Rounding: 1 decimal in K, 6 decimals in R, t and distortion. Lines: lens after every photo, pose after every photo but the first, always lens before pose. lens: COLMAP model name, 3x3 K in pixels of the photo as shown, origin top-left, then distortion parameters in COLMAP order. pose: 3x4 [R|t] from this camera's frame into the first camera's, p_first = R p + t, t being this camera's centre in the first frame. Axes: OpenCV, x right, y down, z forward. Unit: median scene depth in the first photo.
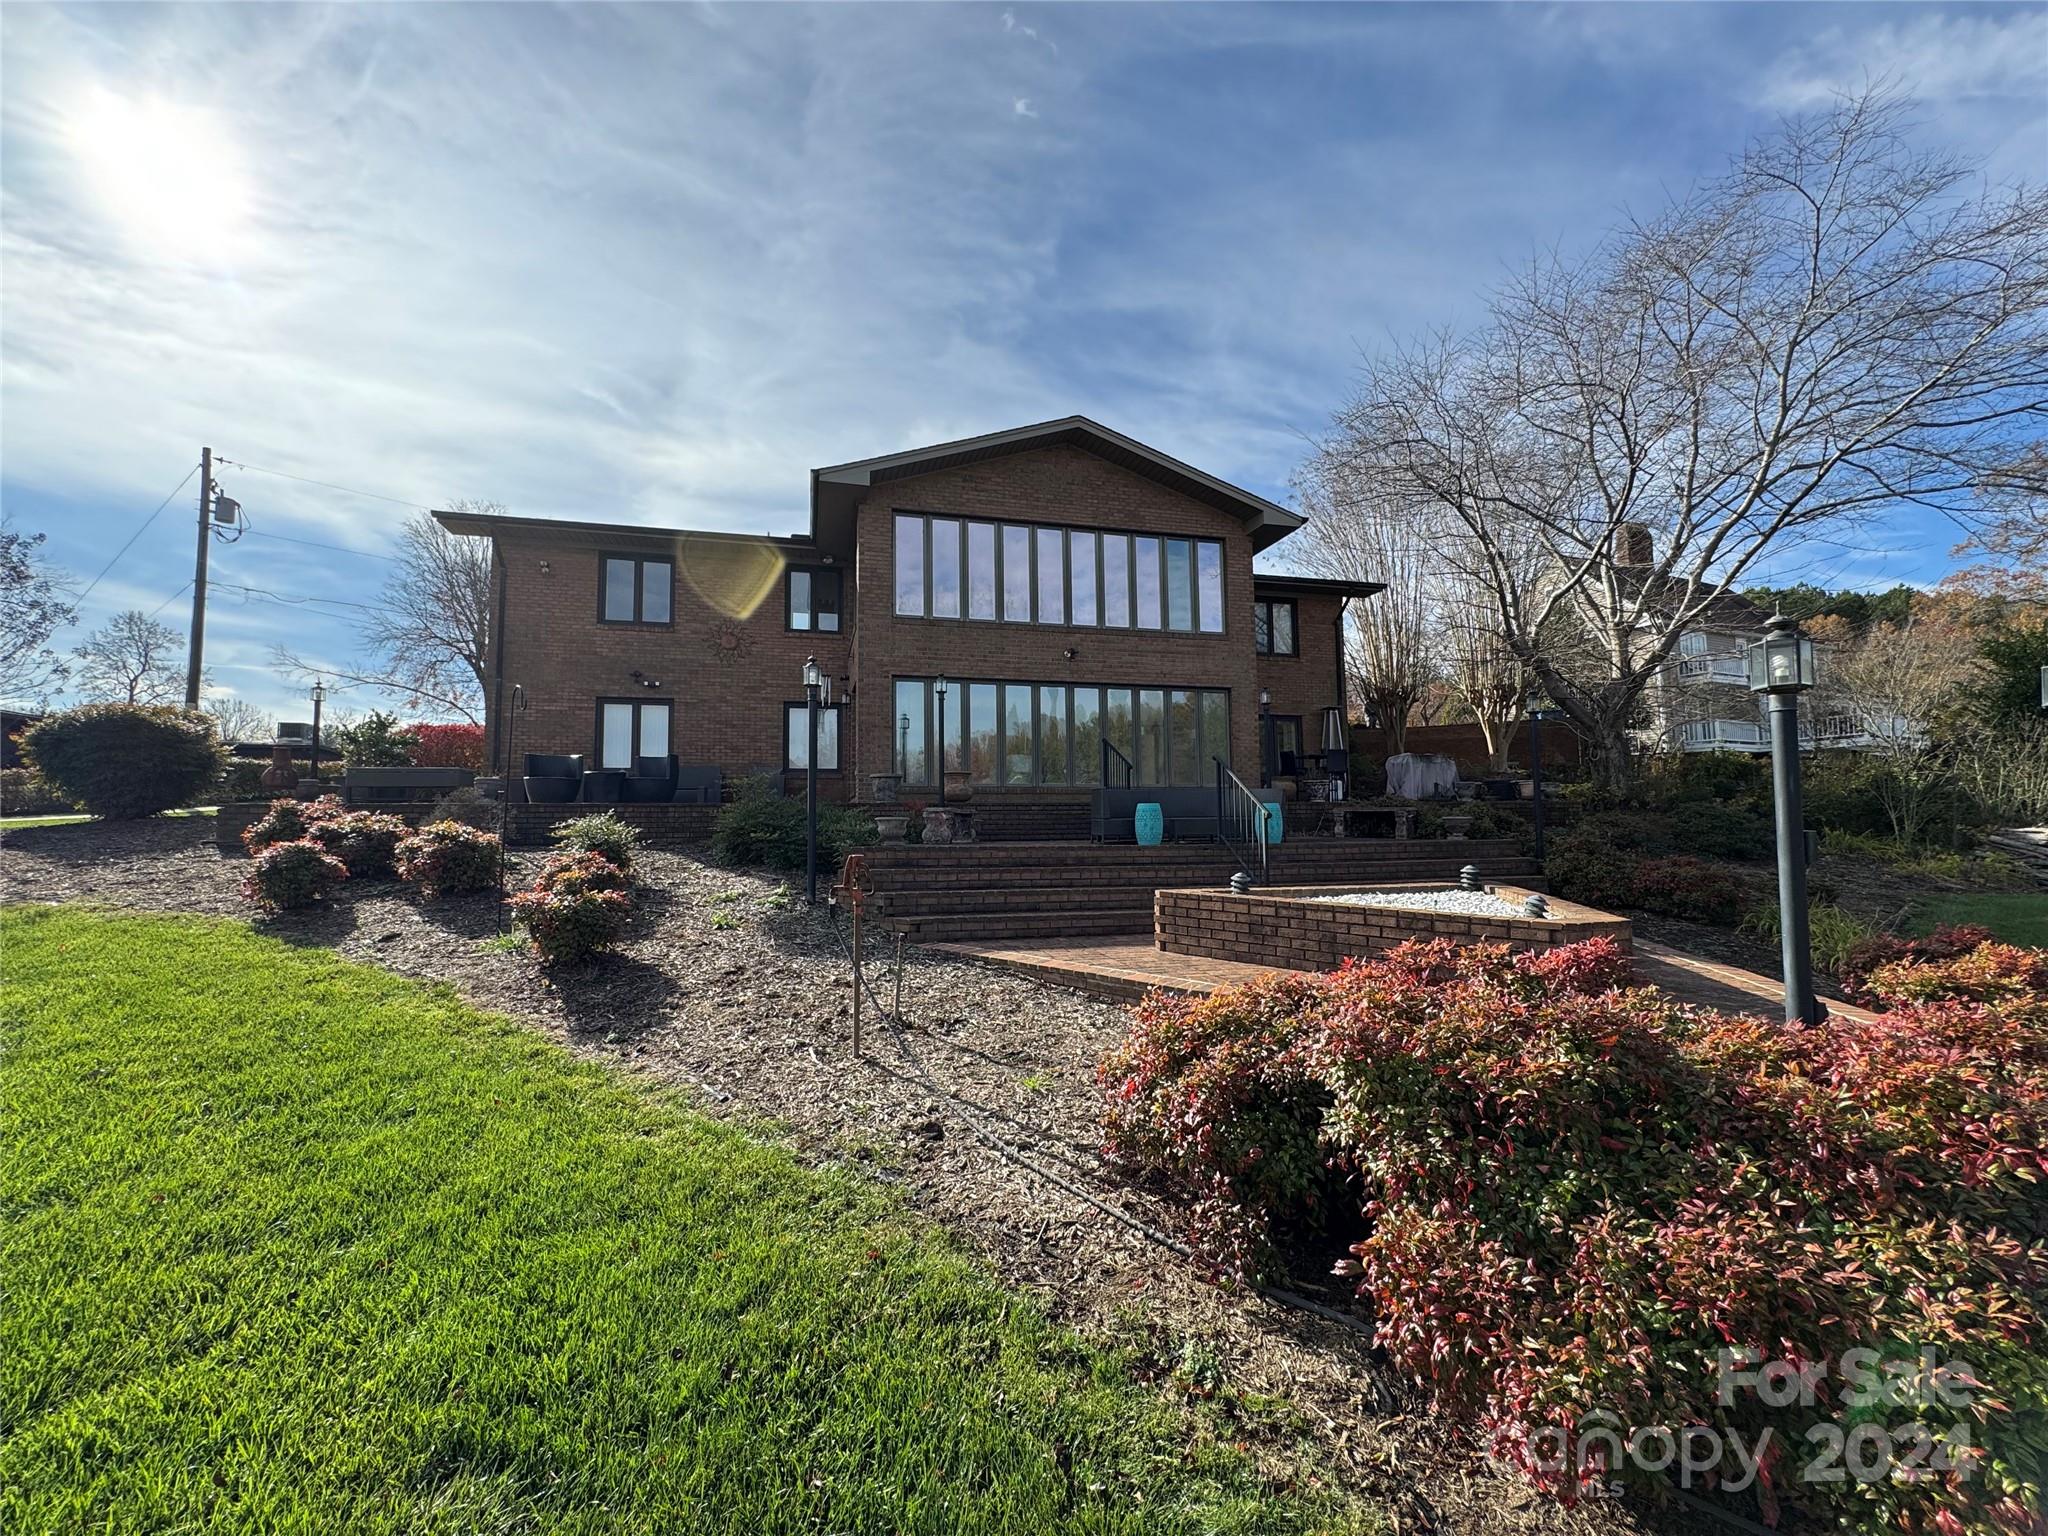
lens RADIAL K [[807.7, 0, 1024.0], [0, 807.7, 768.0], [0, 0, 1]] dist [0.001826, 0.000402]
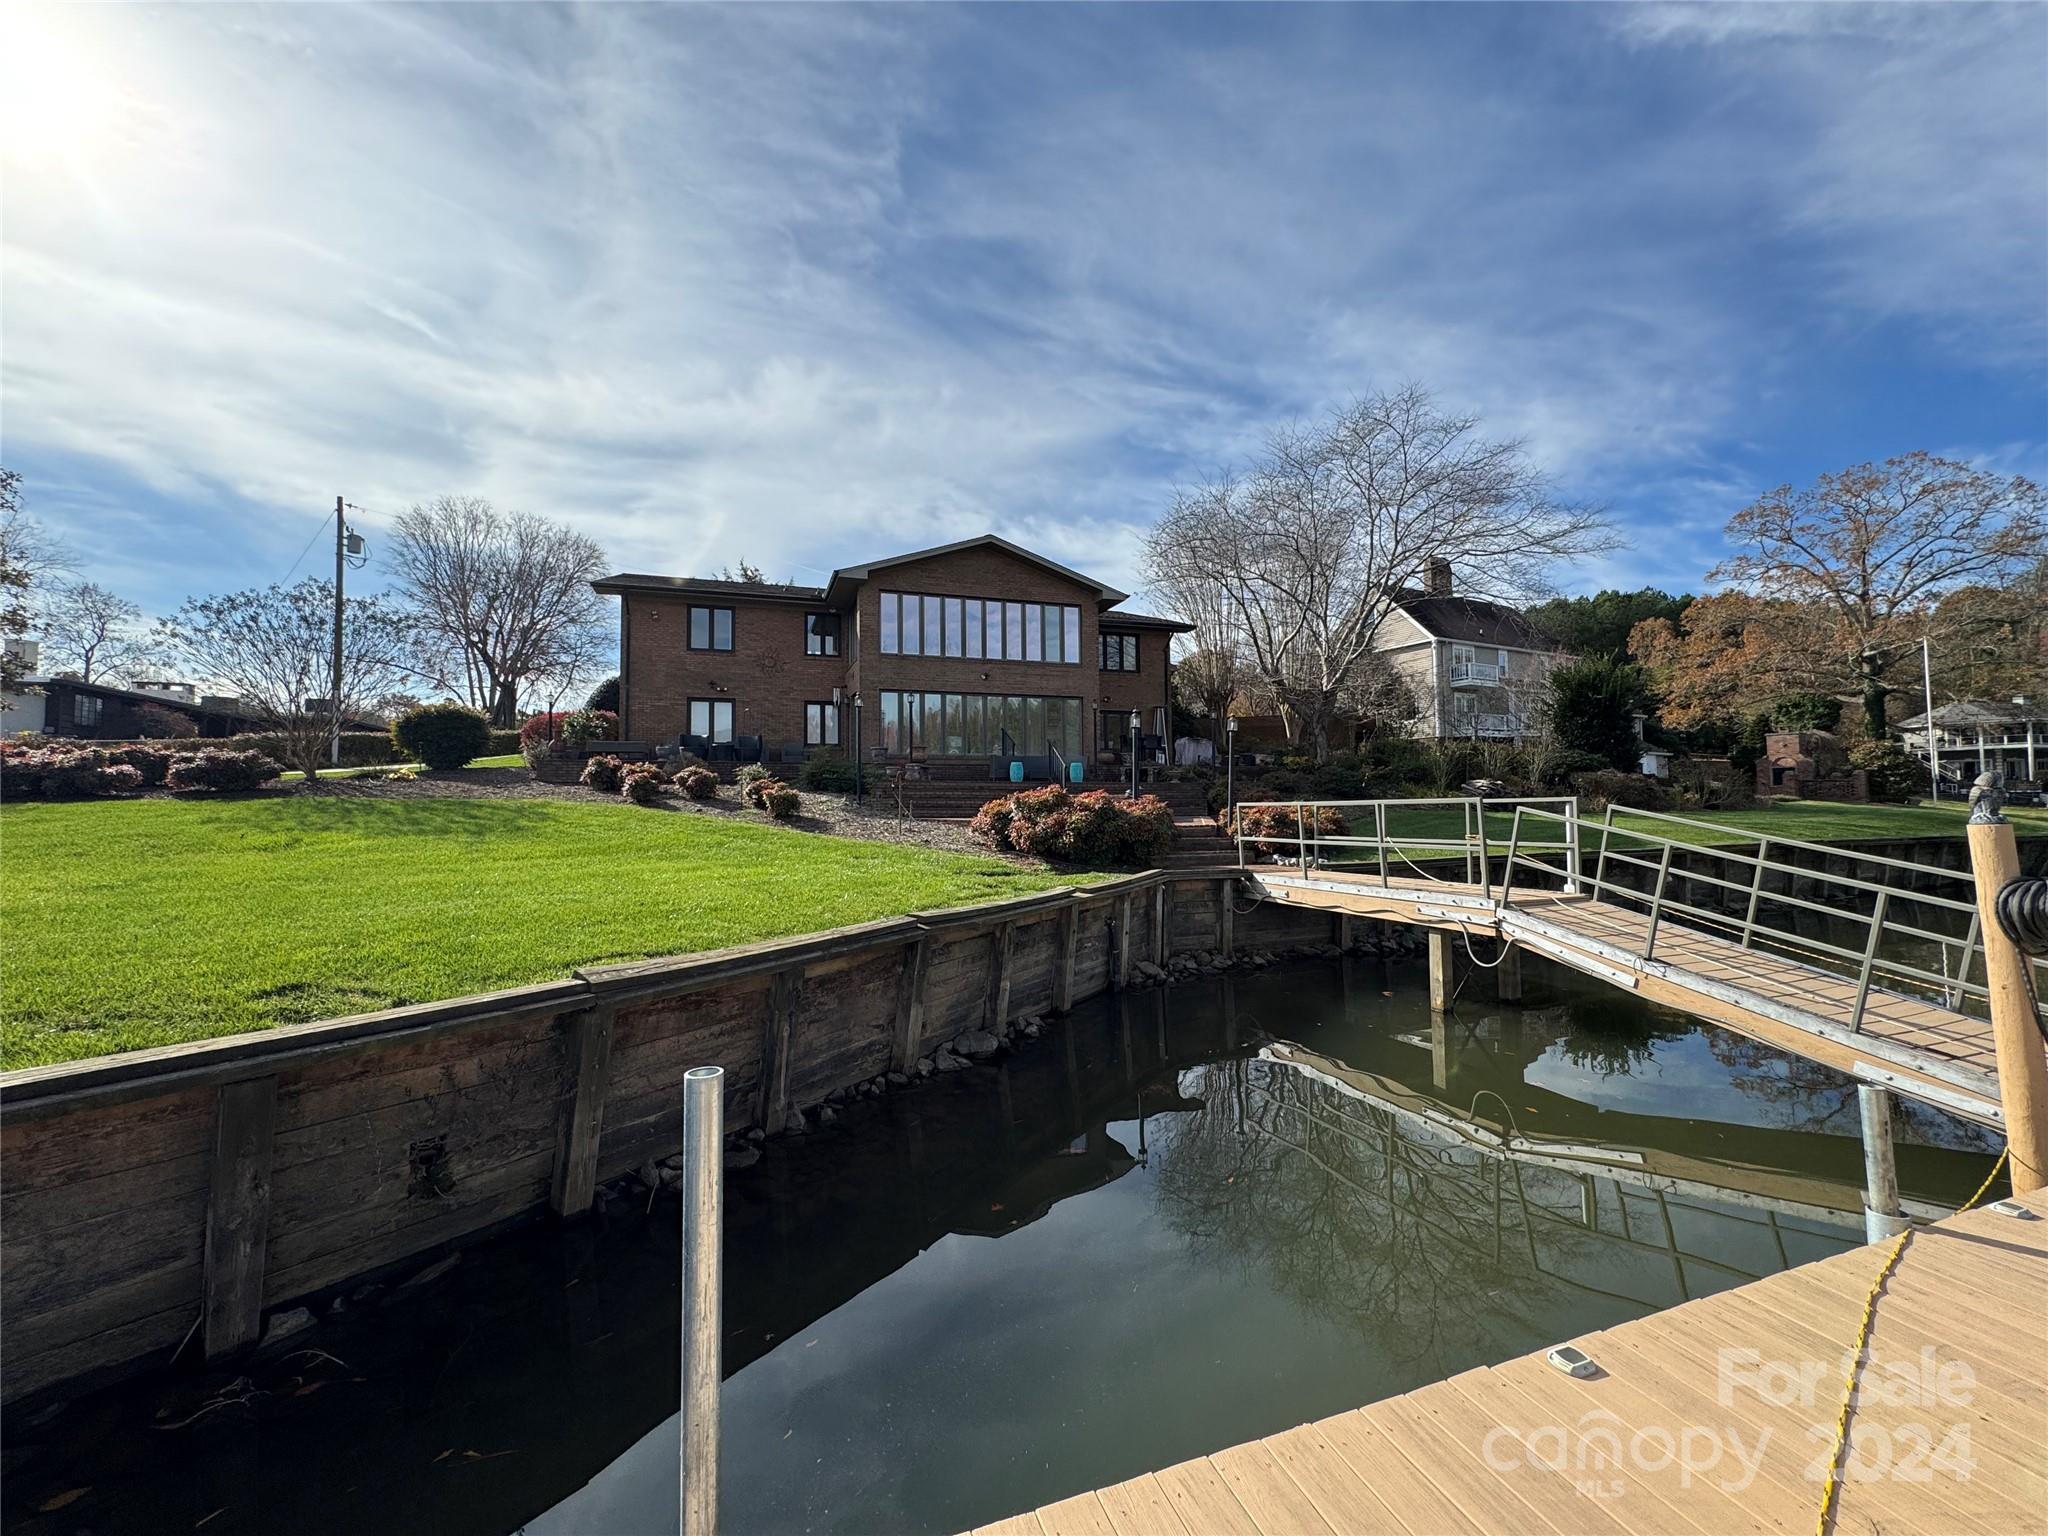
lens RADIAL K [[807.7, 0, 1024.0], [0, 807.7, 768.0], [0, 0, 1]] dist [0.001826, 0.000402]
pose [[0.997000, 0.006413, 0.077137, 0.009001], [-0.008699, 0.999532, 0.029339, -0.000841], [-0.076913, -0.029922, 0.996589, -0.644089]]
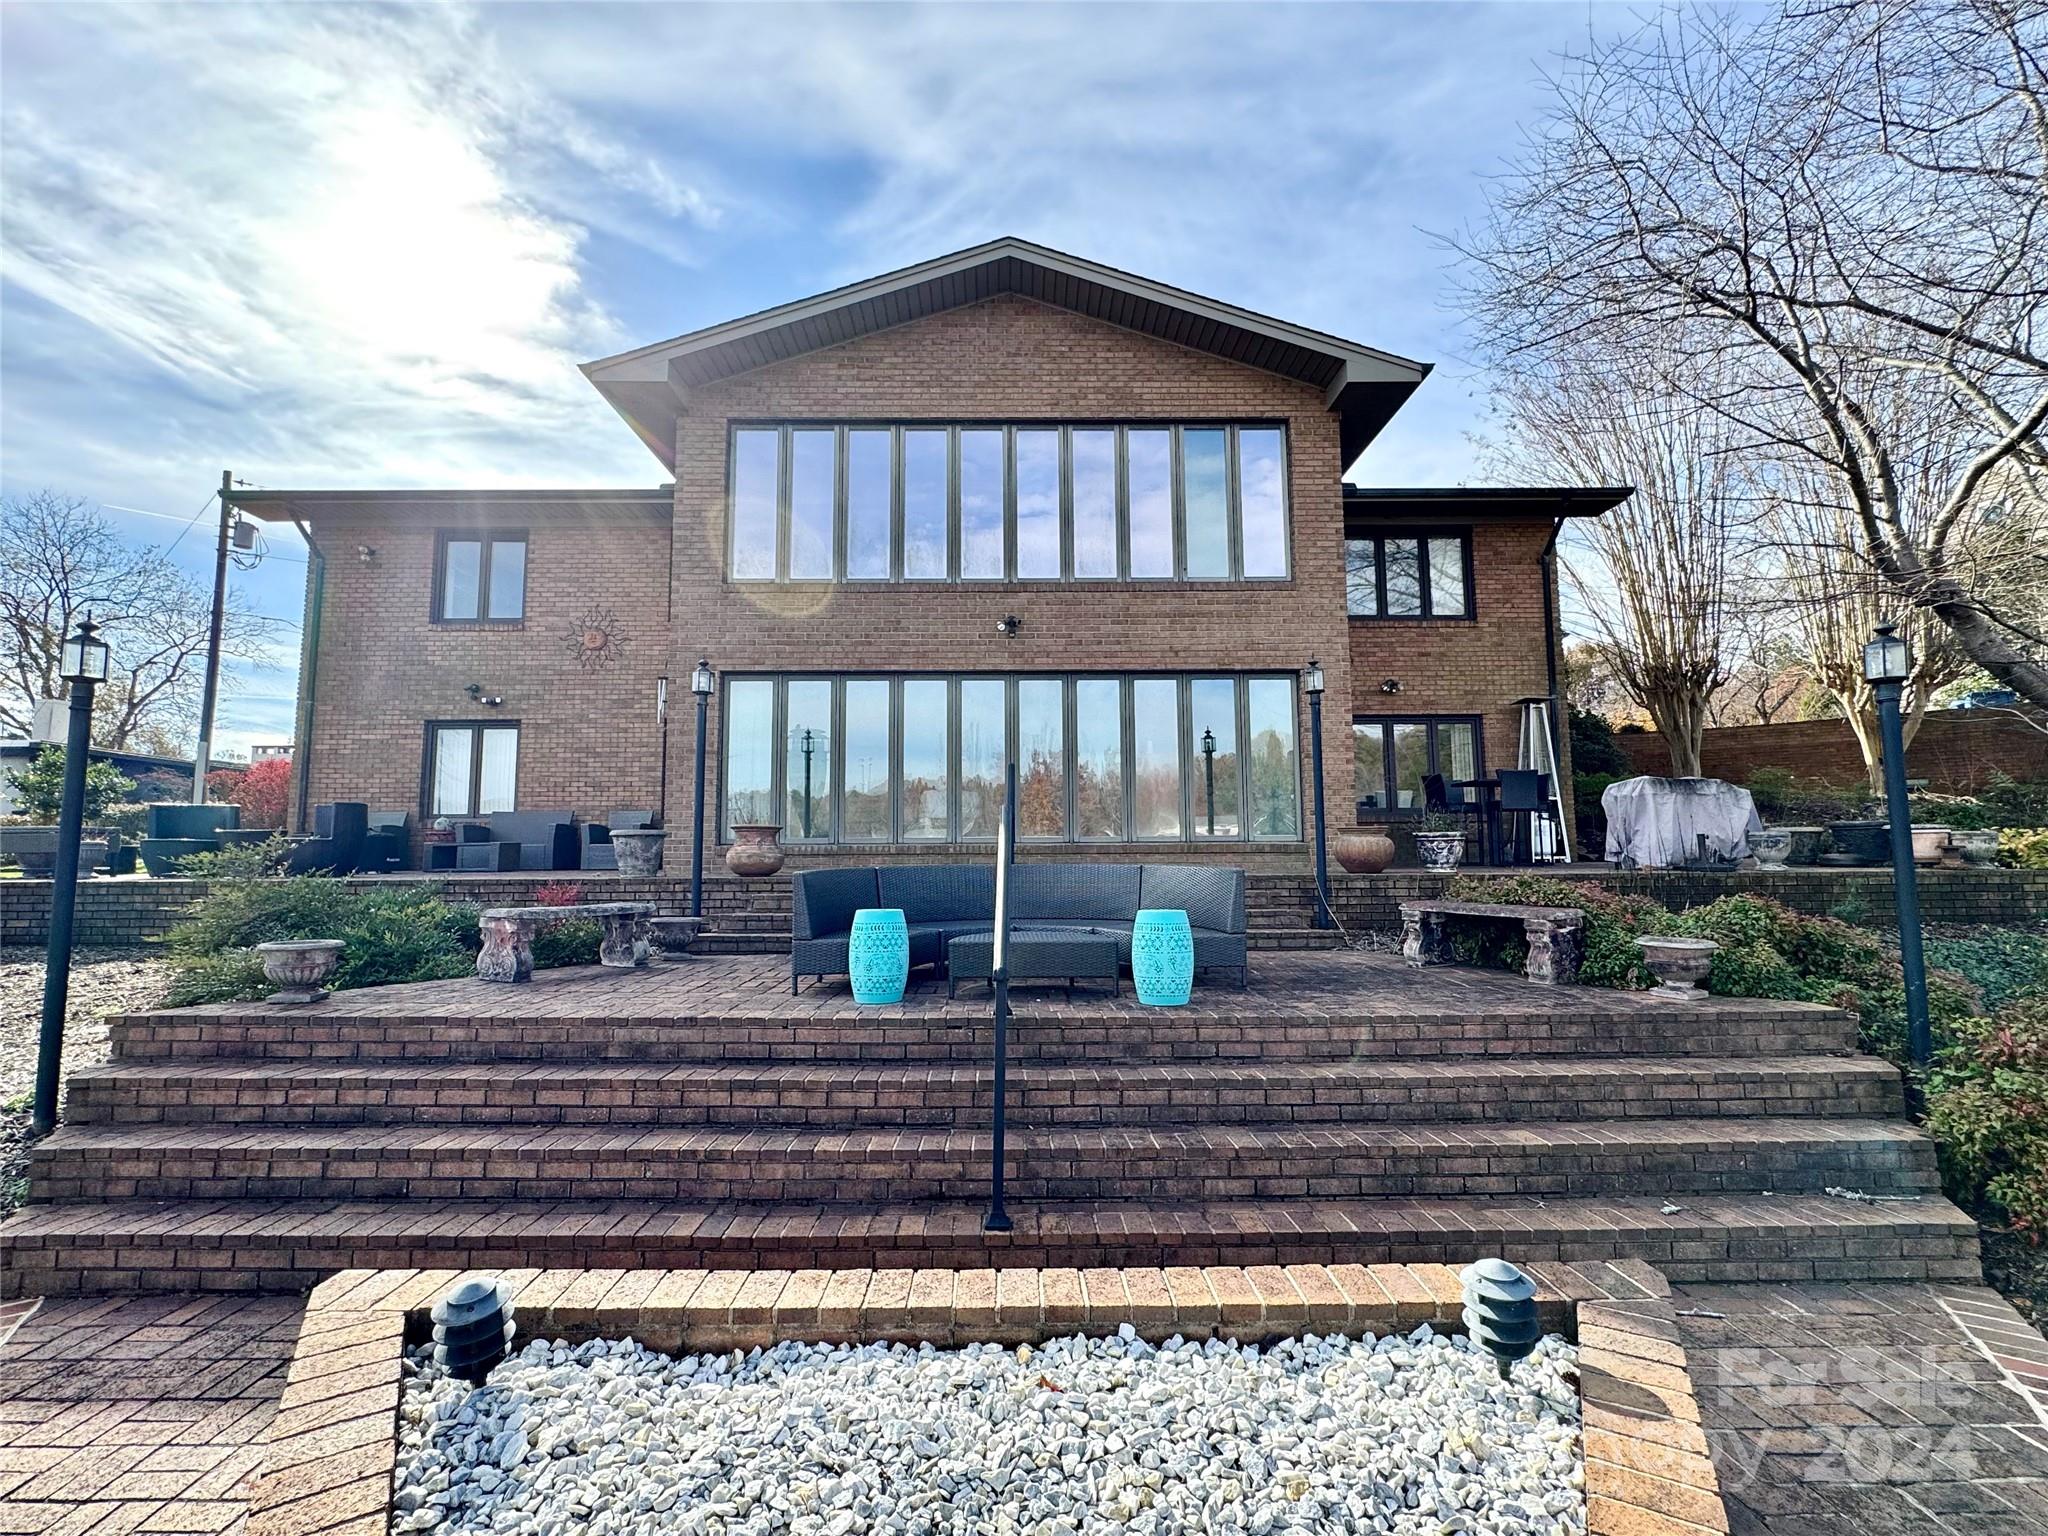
lens RADIAL K [[913.8, 0, 1024.0], [0, 913.8, 768.0], [0, 0, 1]] dist [0.000140, -0.000464]
pose [[0.969471, -0.019542, -0.244427, 0.223330], [0.013596, 0.999570, -0.025989, -0.013916], [0.244830, 0.021873, 0.969319, 0.313585]]
